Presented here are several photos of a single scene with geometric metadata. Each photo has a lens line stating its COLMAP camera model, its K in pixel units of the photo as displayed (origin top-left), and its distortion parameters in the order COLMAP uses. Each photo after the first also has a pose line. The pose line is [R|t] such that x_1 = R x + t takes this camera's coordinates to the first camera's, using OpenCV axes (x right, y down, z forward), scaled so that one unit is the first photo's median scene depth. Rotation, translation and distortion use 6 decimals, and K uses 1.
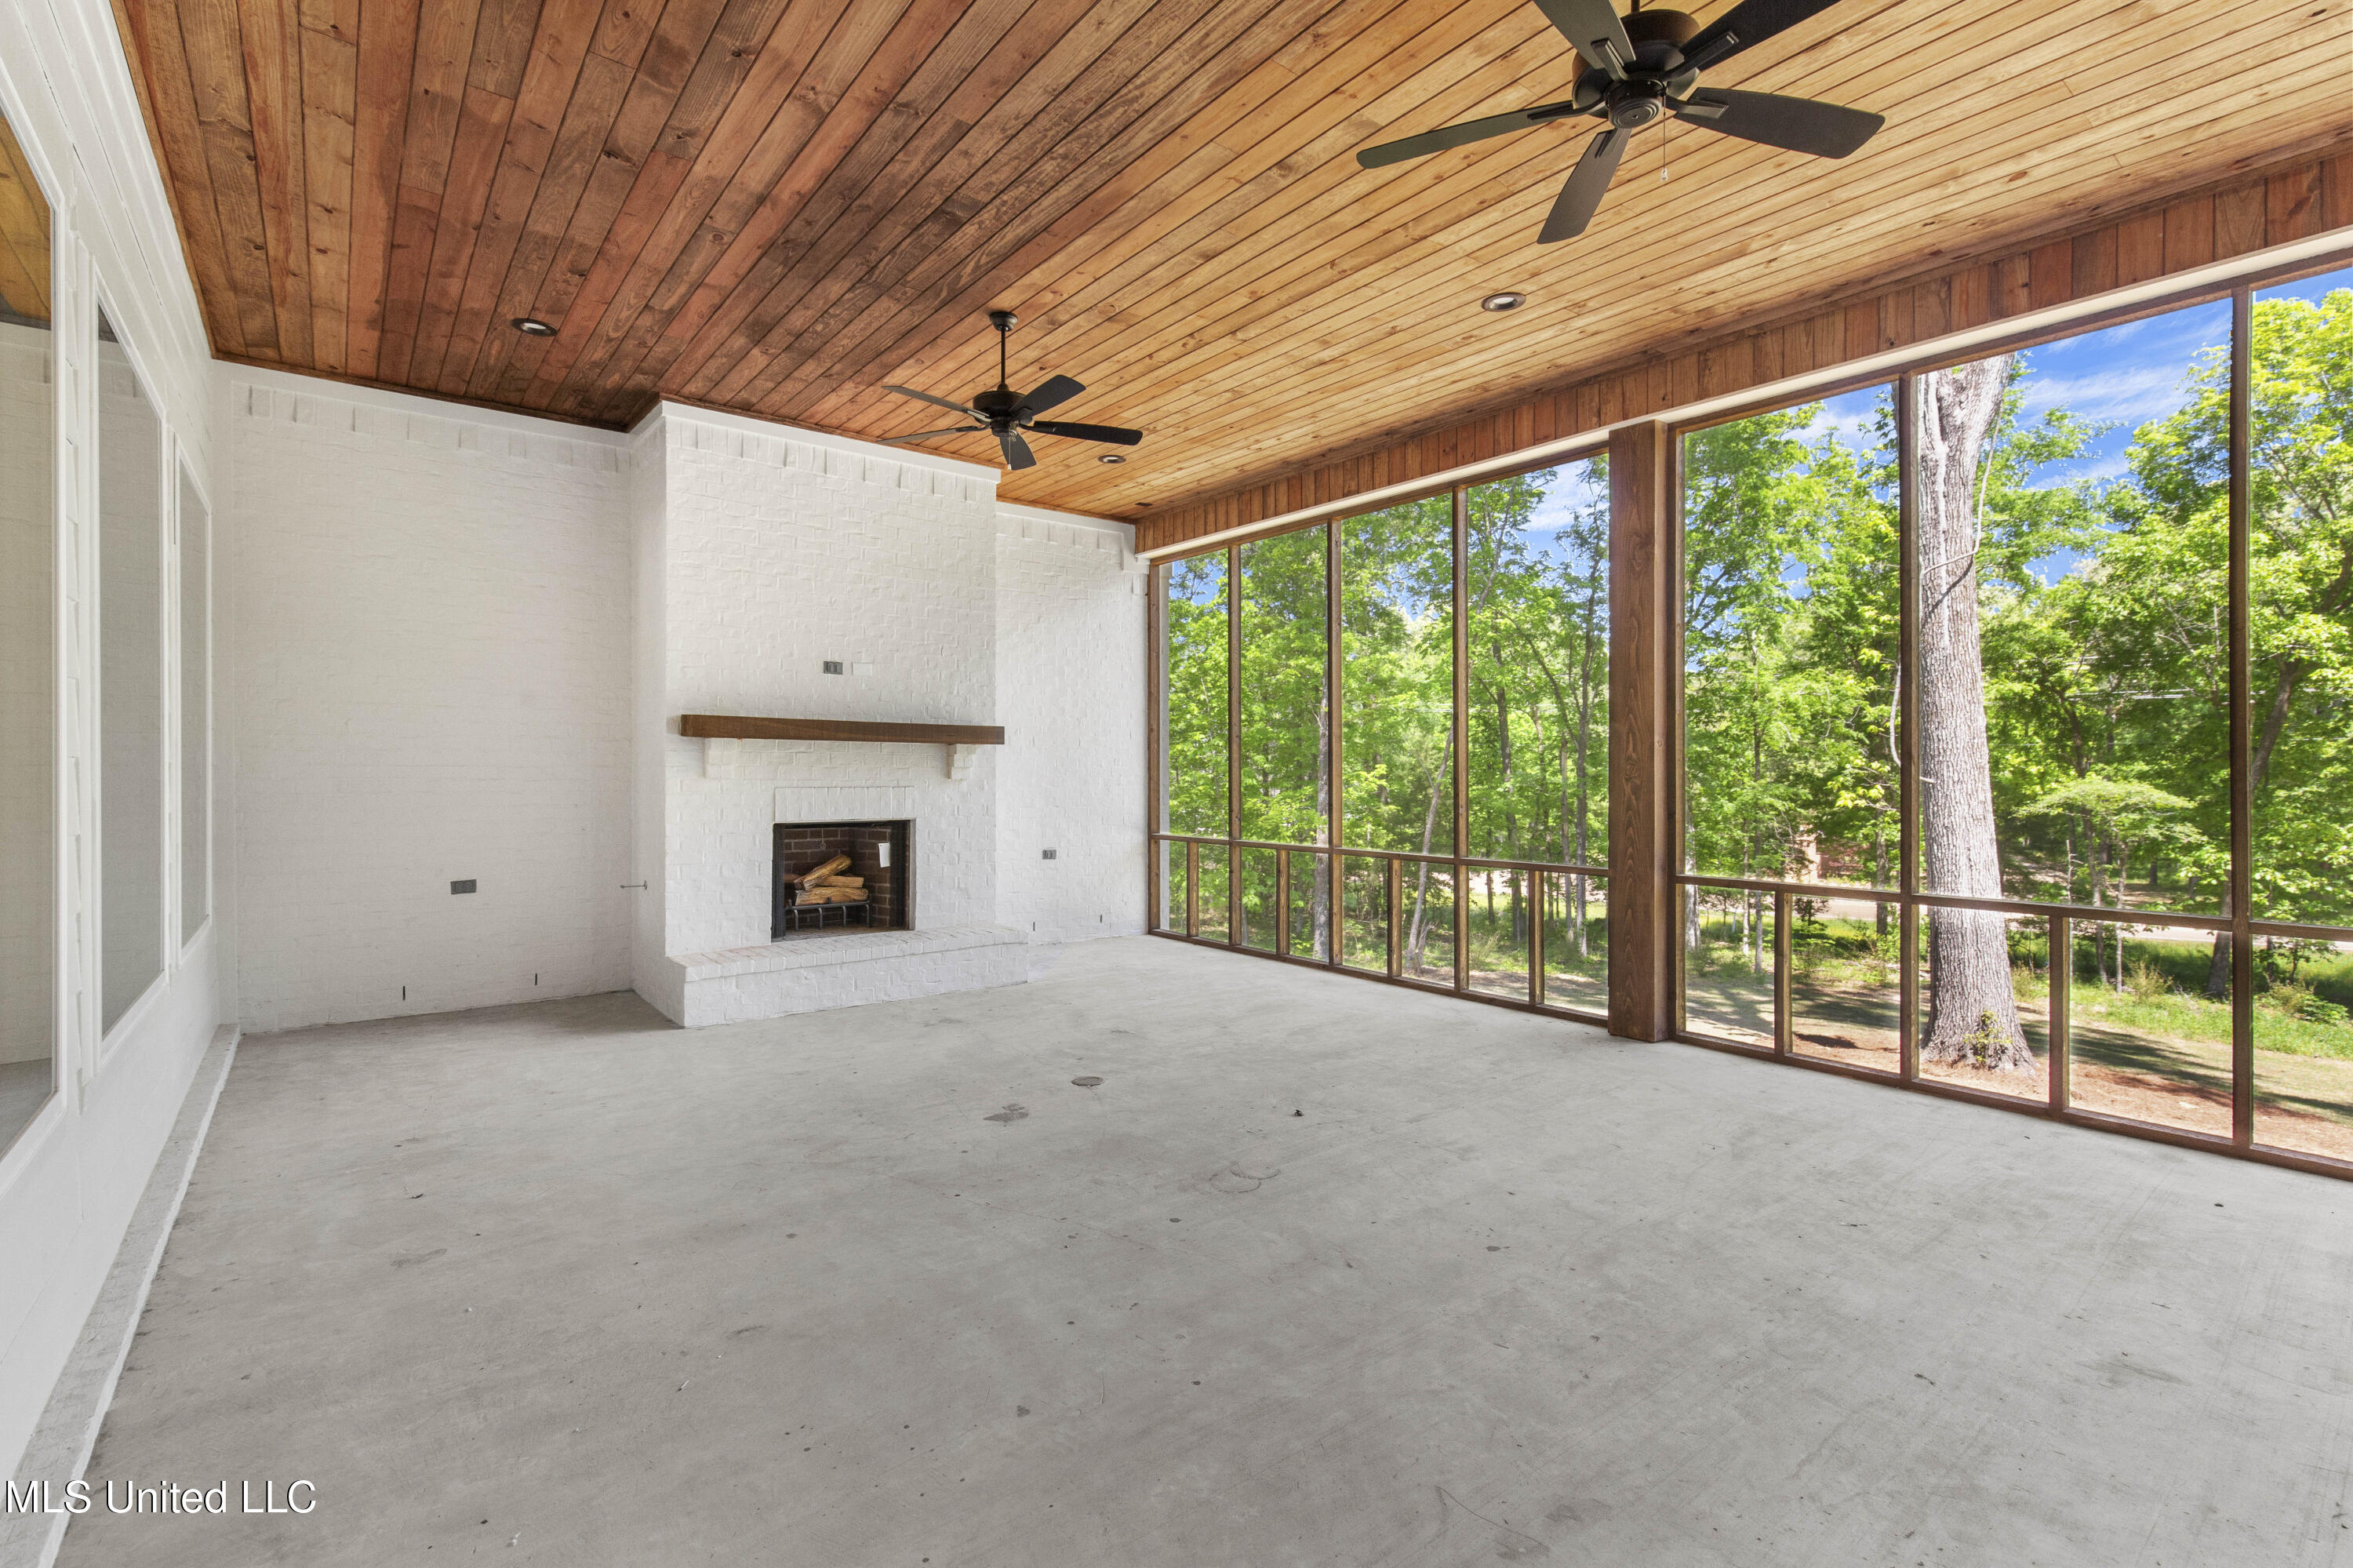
lens RADIAL K [[1054.7, 0, 1169.5], [0, 1054.7, 769.3], [0, 0, 1]] dist [0.006312, 0.000068]
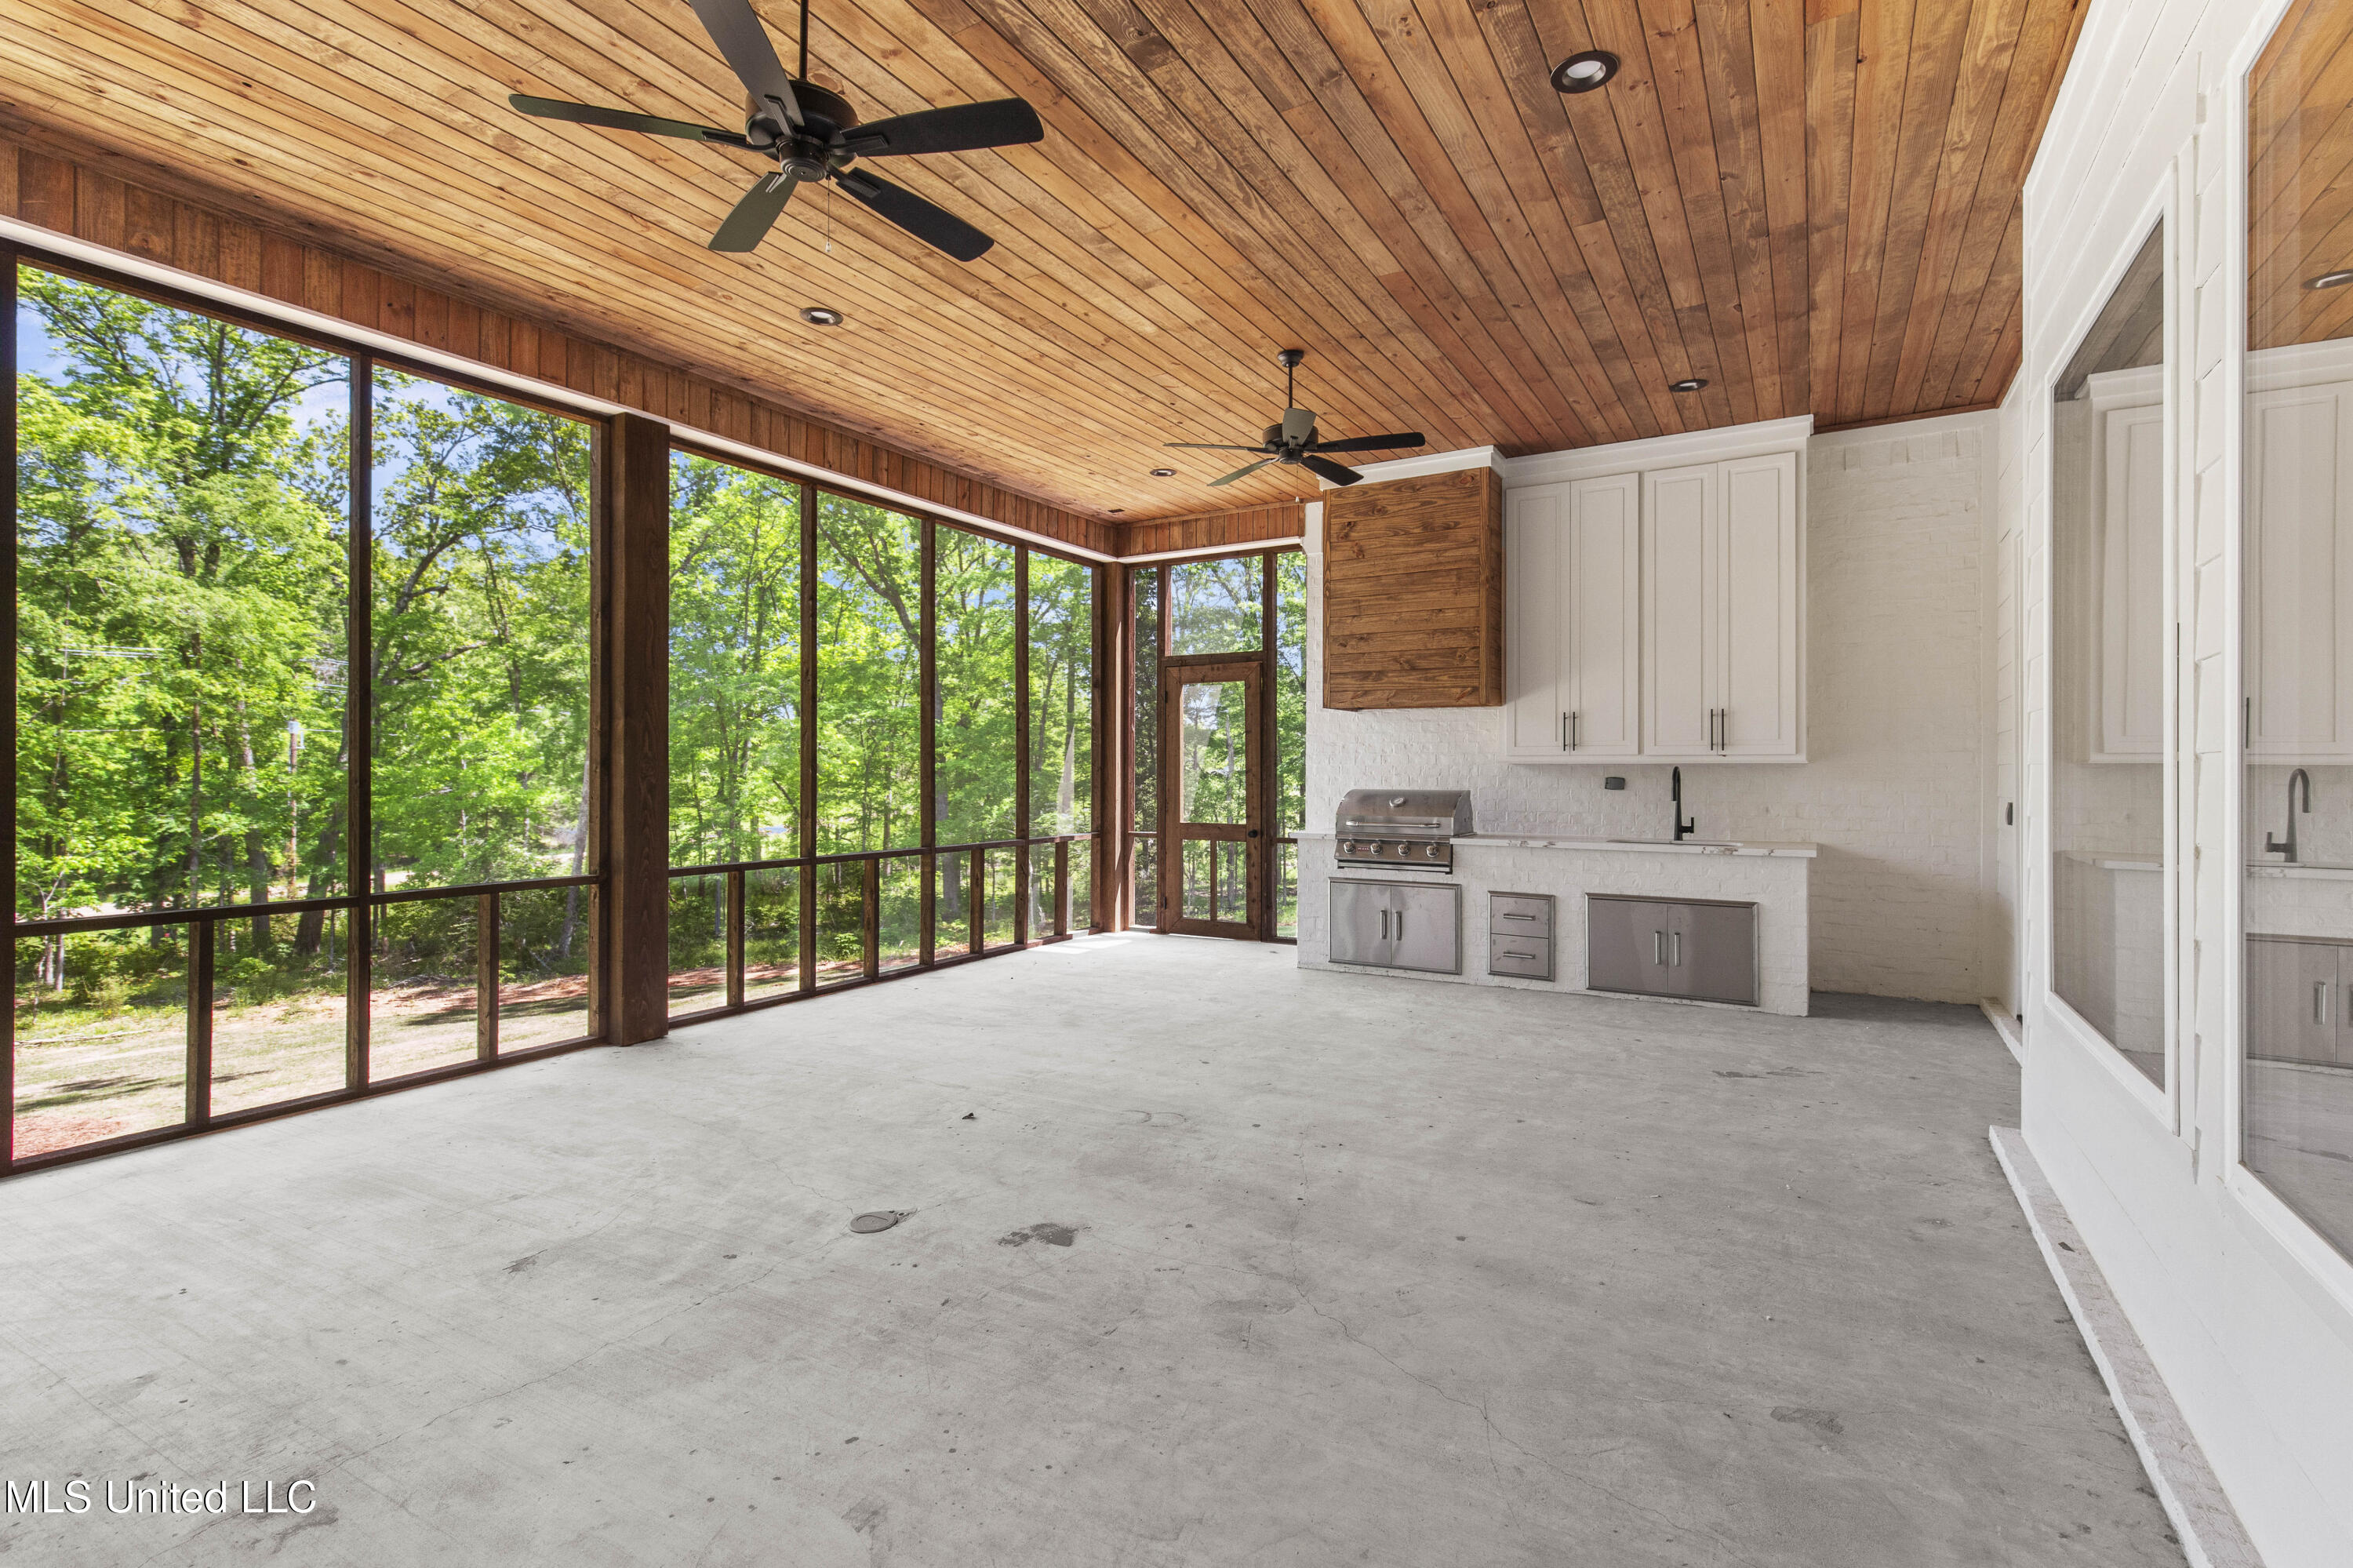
lens RADIAL K [[1073.2, 0, 1162.0], [0, 1073.2, 766.8], [0, 0, 1]] dist [0.008343, -0.000091]
pose [[-0.348470, 0.003031, 0.937315, -0.781295], [-0.002610, 0.999988, -0.004204, 0.002105], [-0.937316, -0.003912, -0.348457, 1.045616]]
